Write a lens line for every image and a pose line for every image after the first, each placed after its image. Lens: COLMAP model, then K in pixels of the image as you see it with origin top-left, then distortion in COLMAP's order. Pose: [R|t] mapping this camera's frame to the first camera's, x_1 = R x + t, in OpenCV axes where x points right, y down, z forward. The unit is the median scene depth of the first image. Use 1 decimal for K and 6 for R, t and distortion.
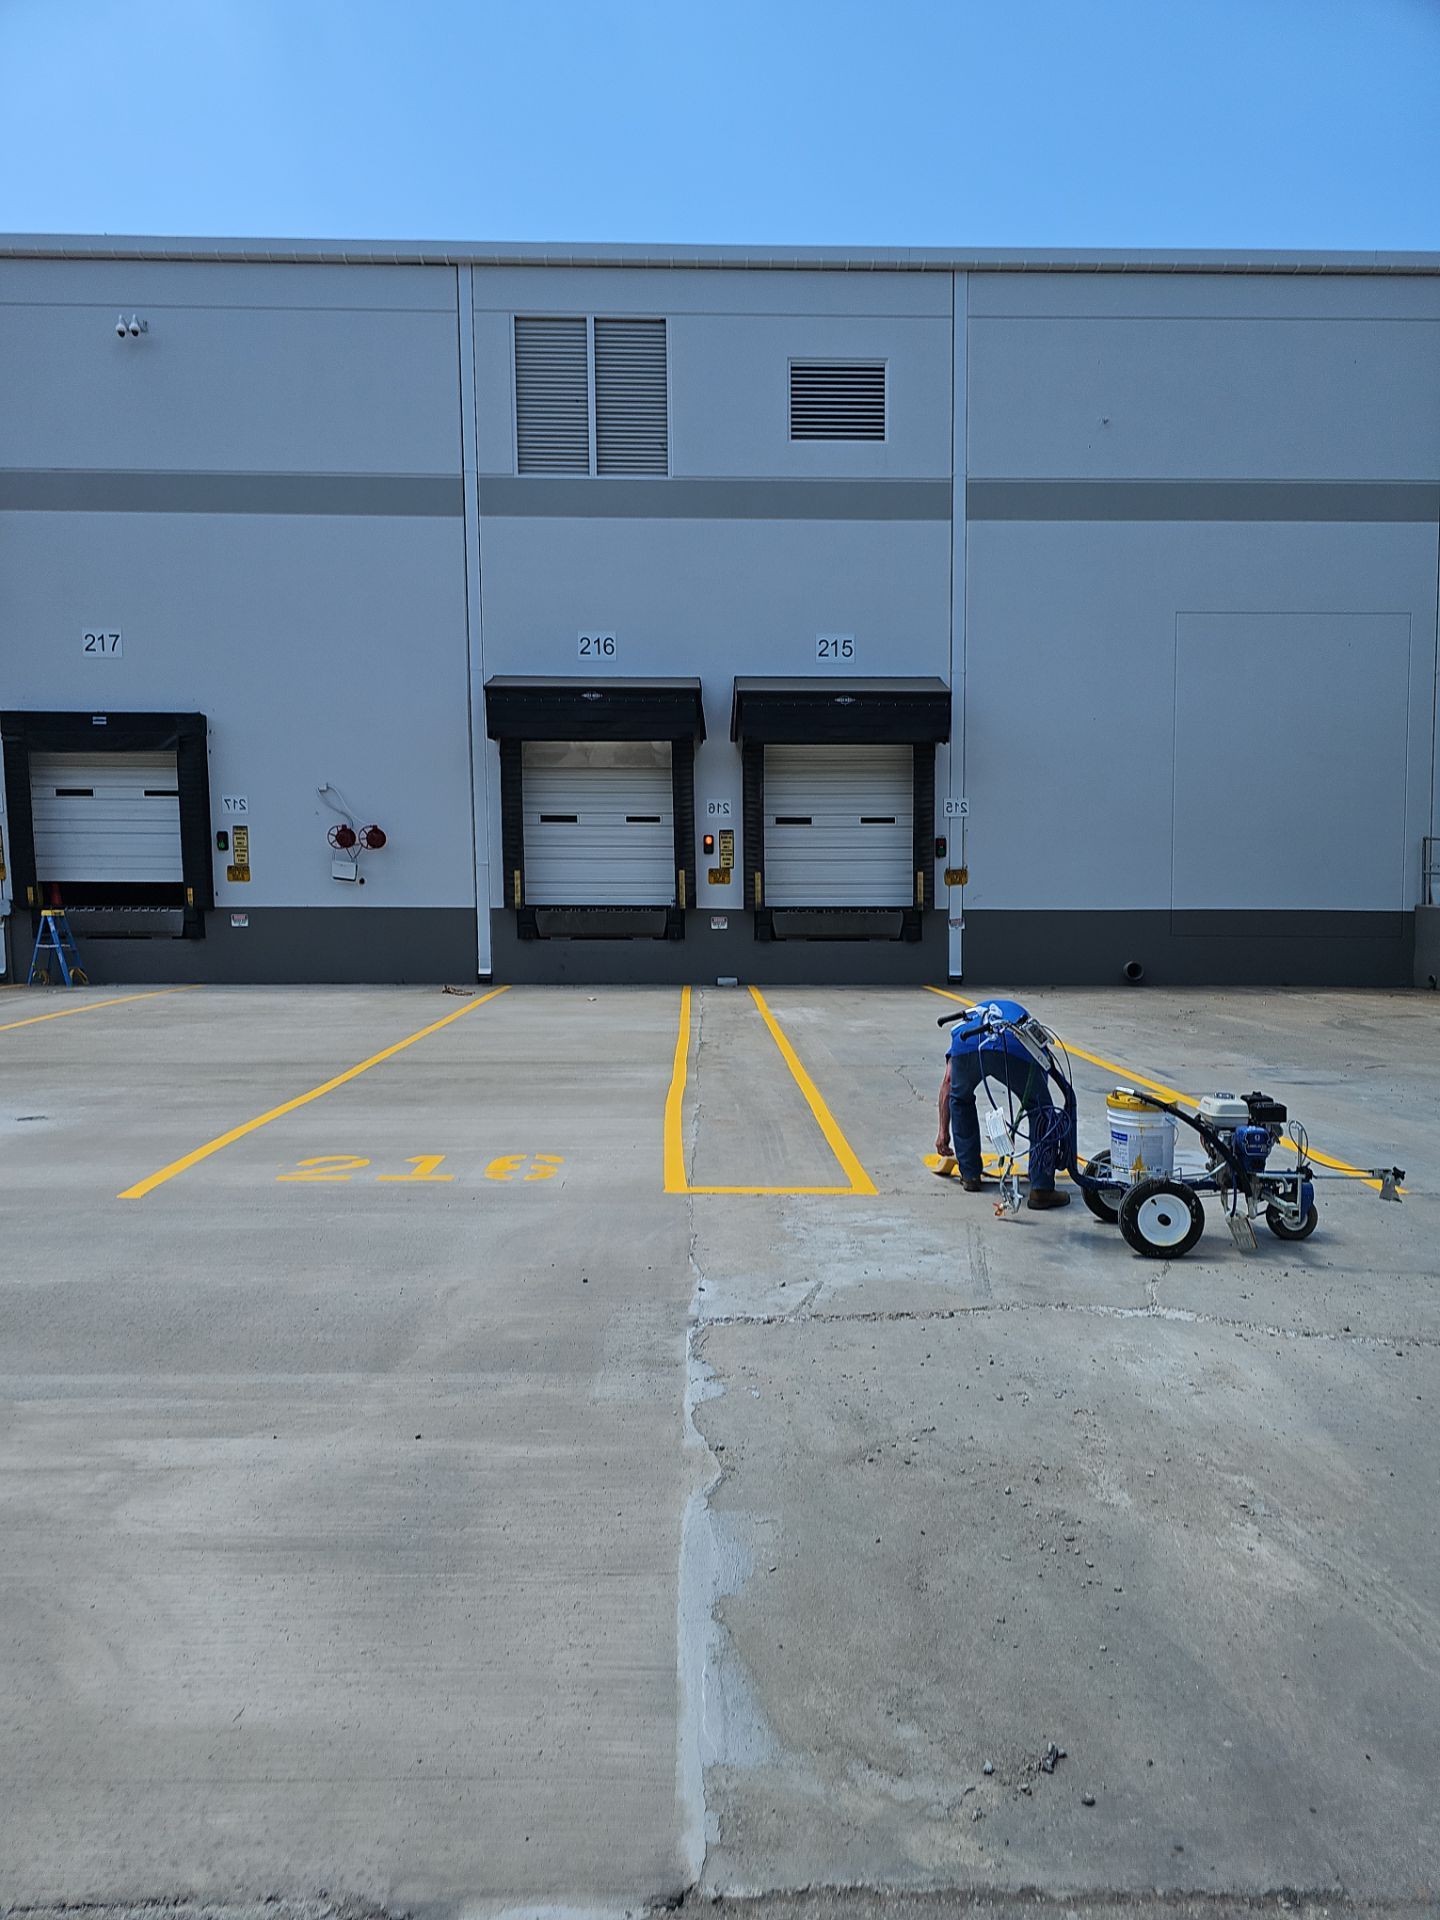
lens RADIAL K [[1108.7, 0, 719.2], [0, 1108.7, 987.8], [0, 0, 1]] dist [0.012654, -0.004864]
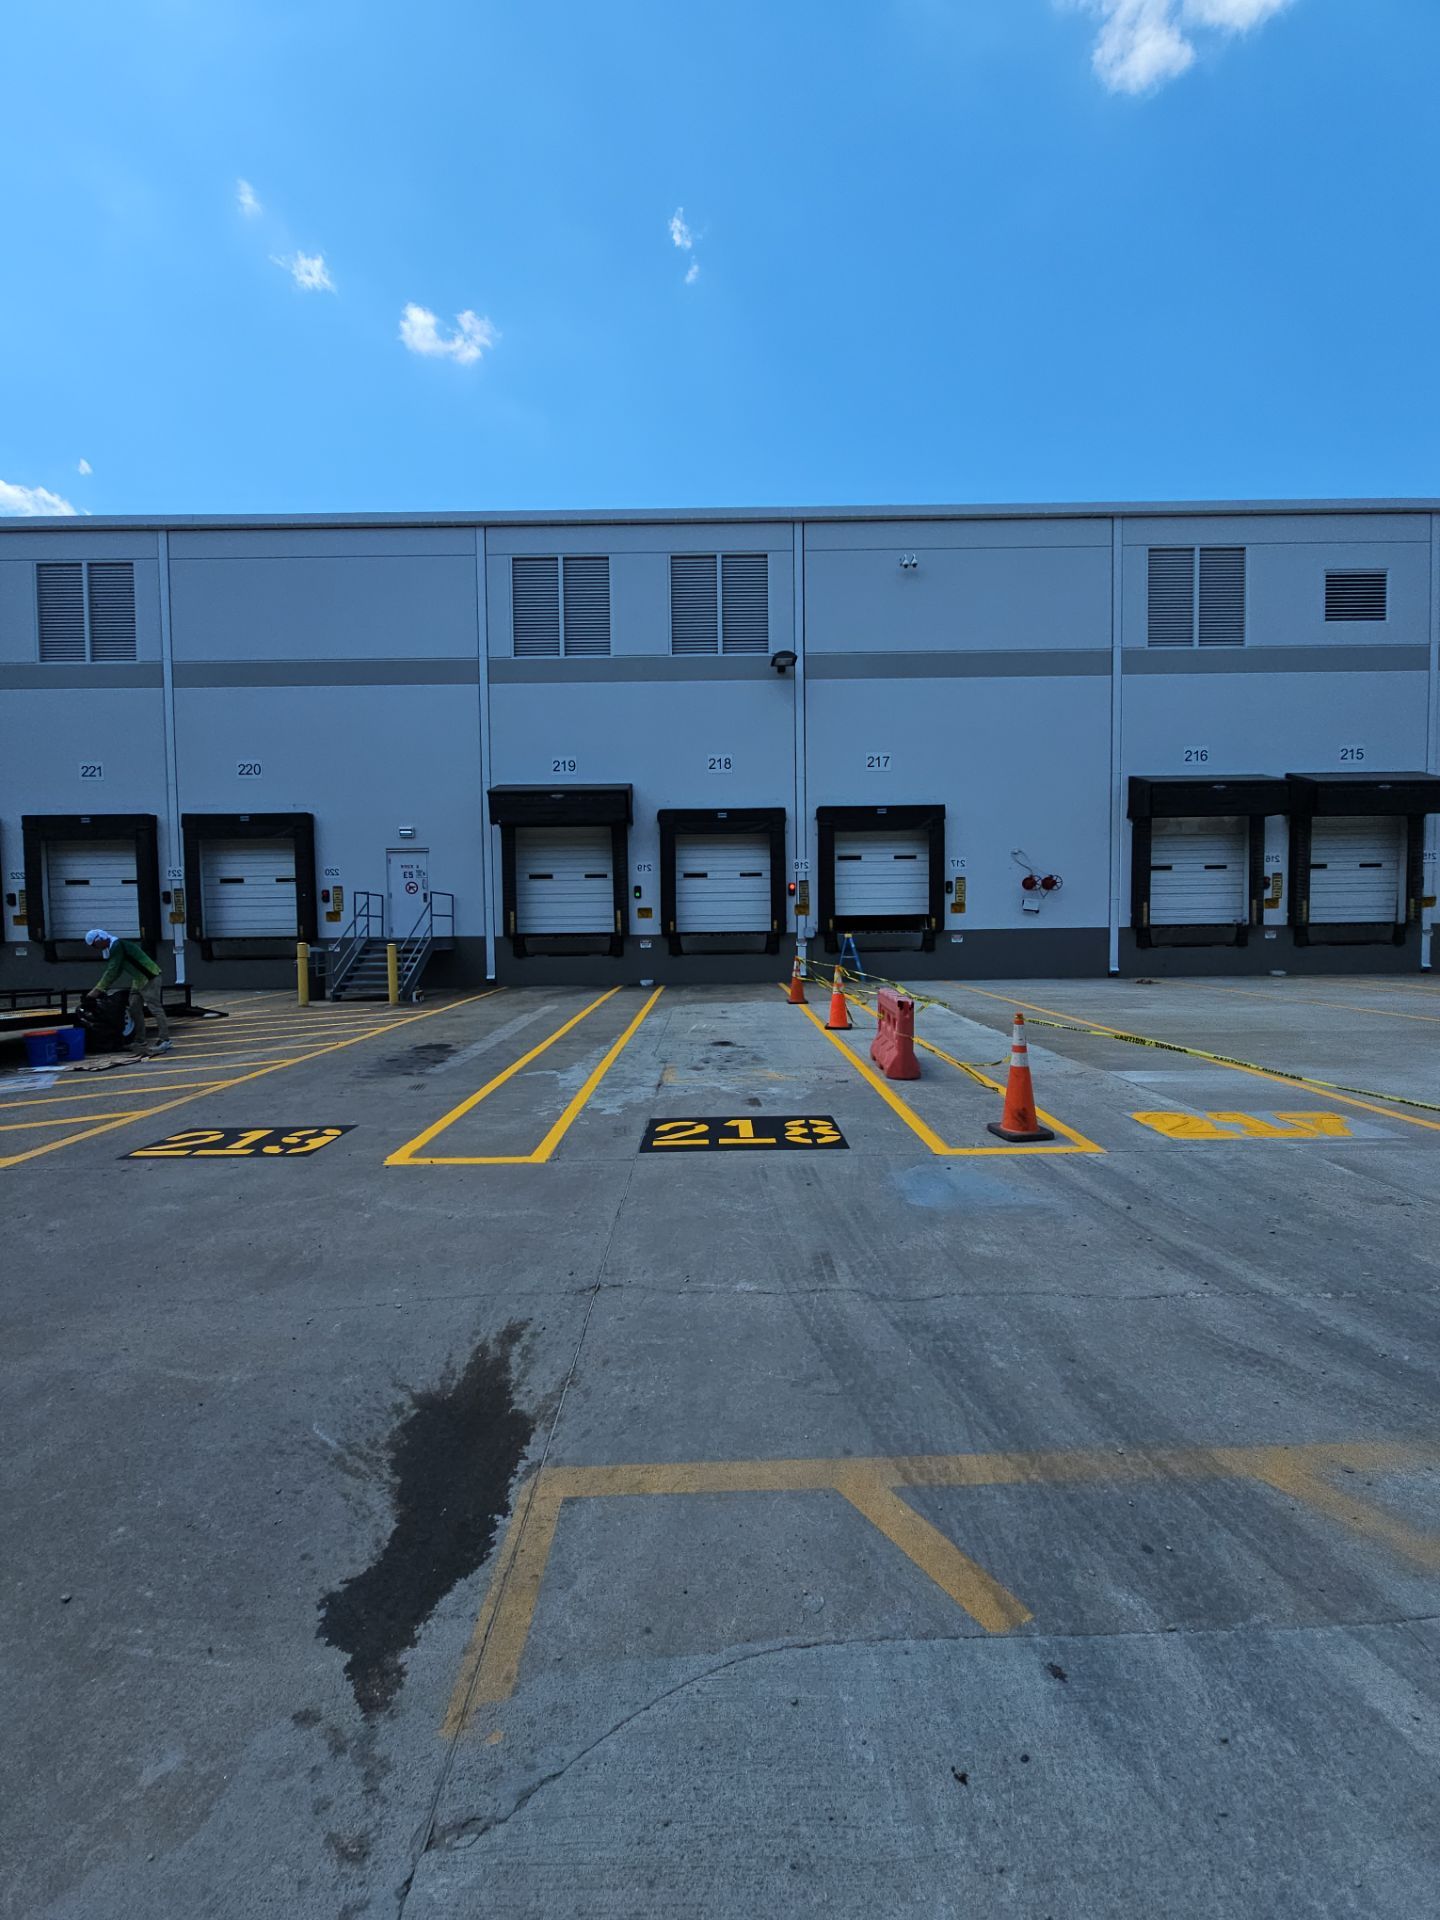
lens RADIAL K [[730.3, 0, 730.5], [0, 730.3, 955.7], [0, 0, 1]] dist [0.003730, -0.001050]
pose [[0.999749, -0.017637, -0.013809, -0.735486], [0.017076, 0.999066, -0.039682, -0.002609], [0.014496, 0.039437, 0.999117, -0.008741]]
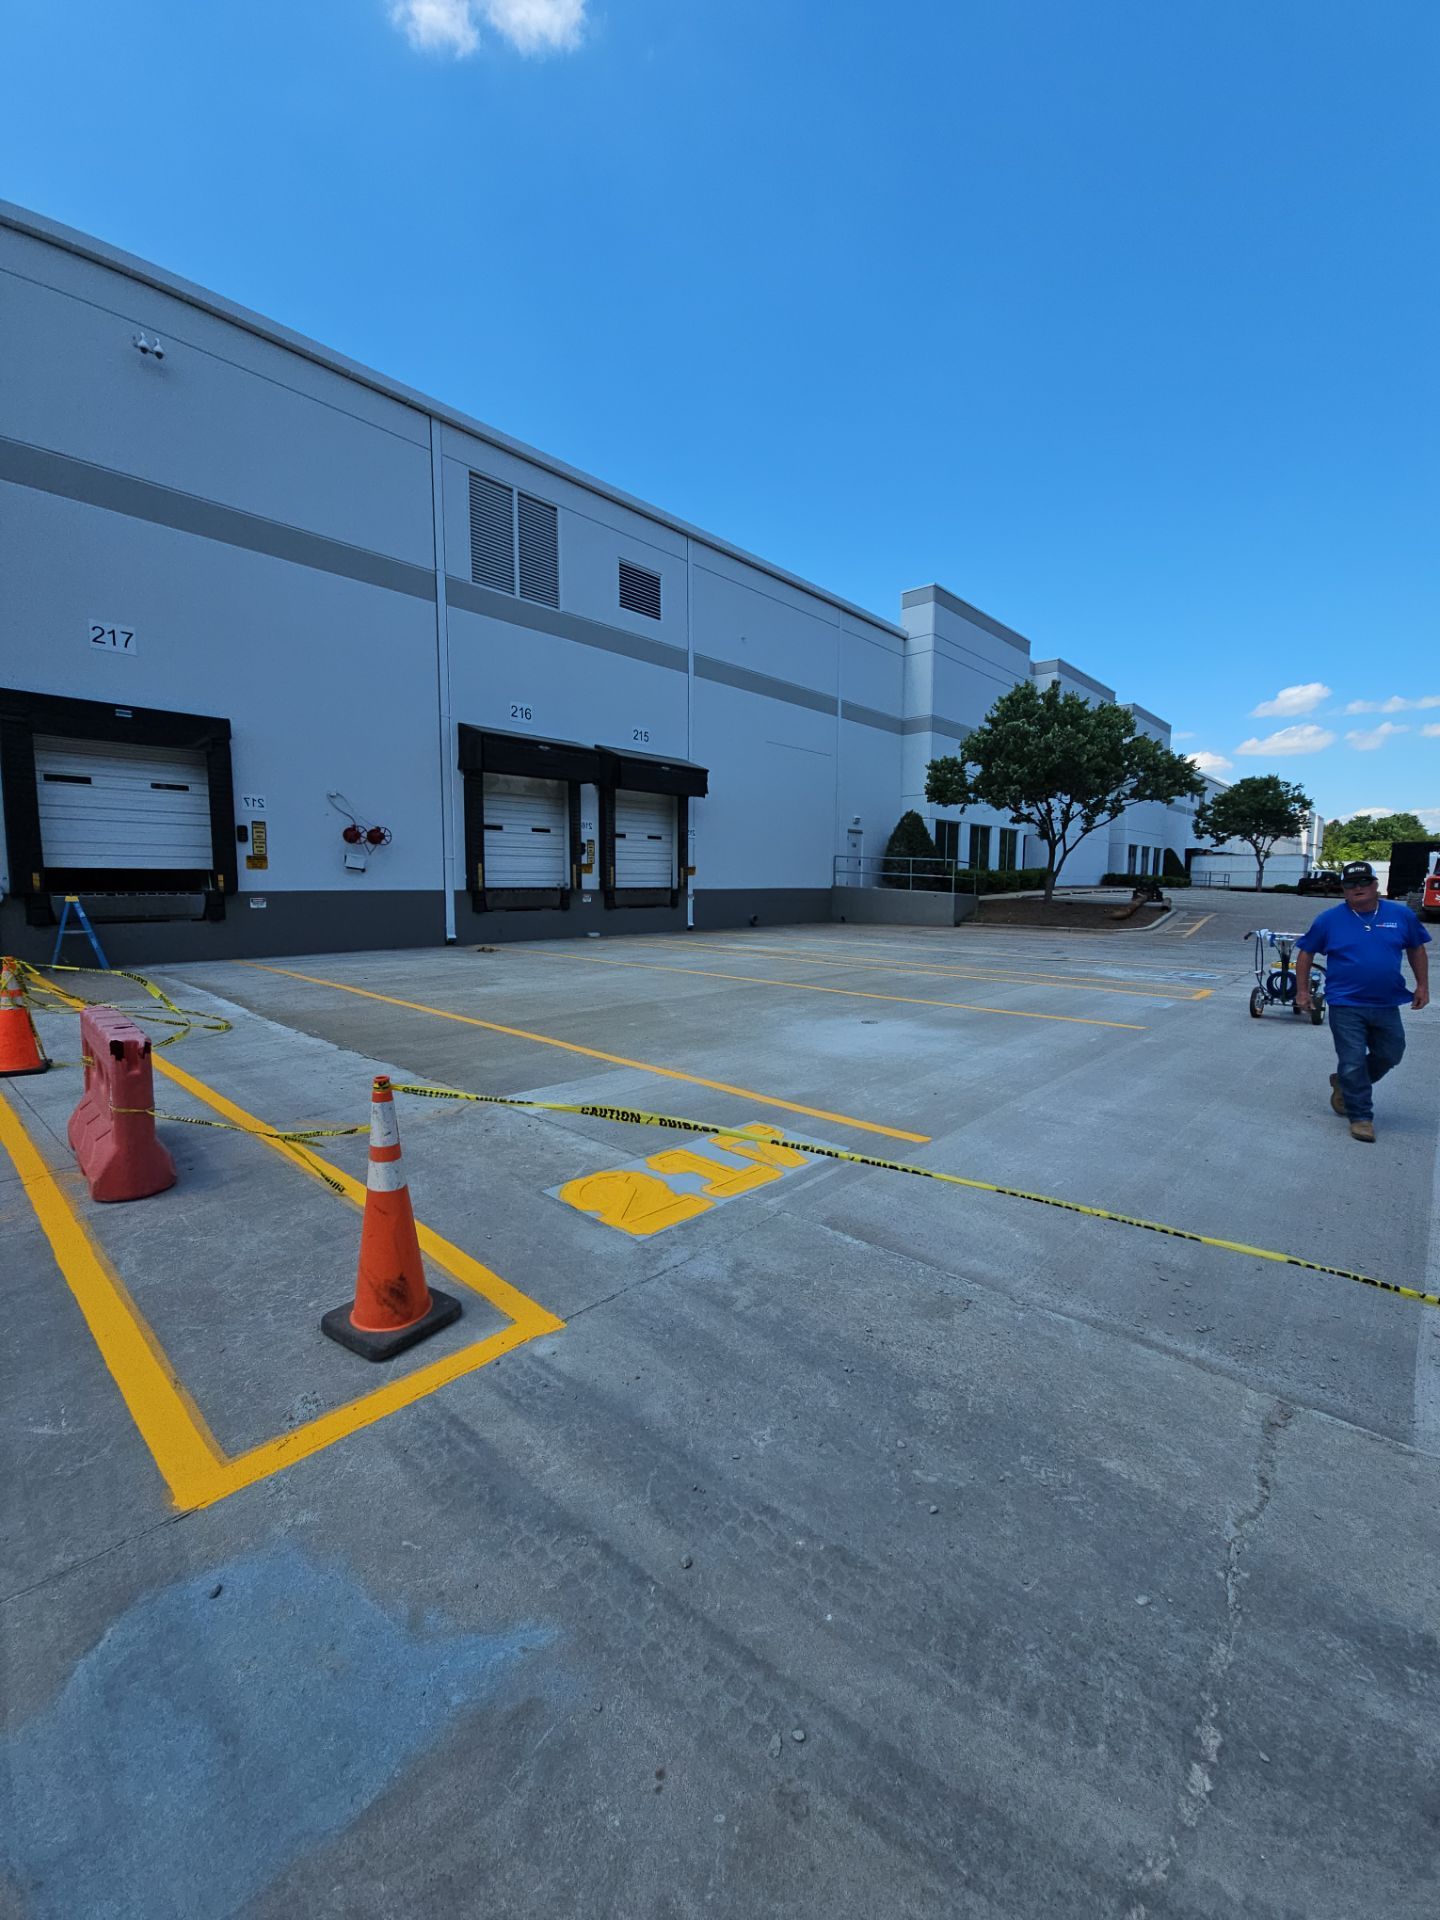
lens RADIAL K [[776.3, 0, 712.1], [0, 776.3, 959.6], [0, 0, 1]] dist [-0.002078, 0.001549]
pose [[0.688467, -0.073418, 0.721542, -0.698277], [0.058309, 0.997246, 0.045835, -0.011471], [-0.722920, 0.010516, 0.690852, 0.101605]]
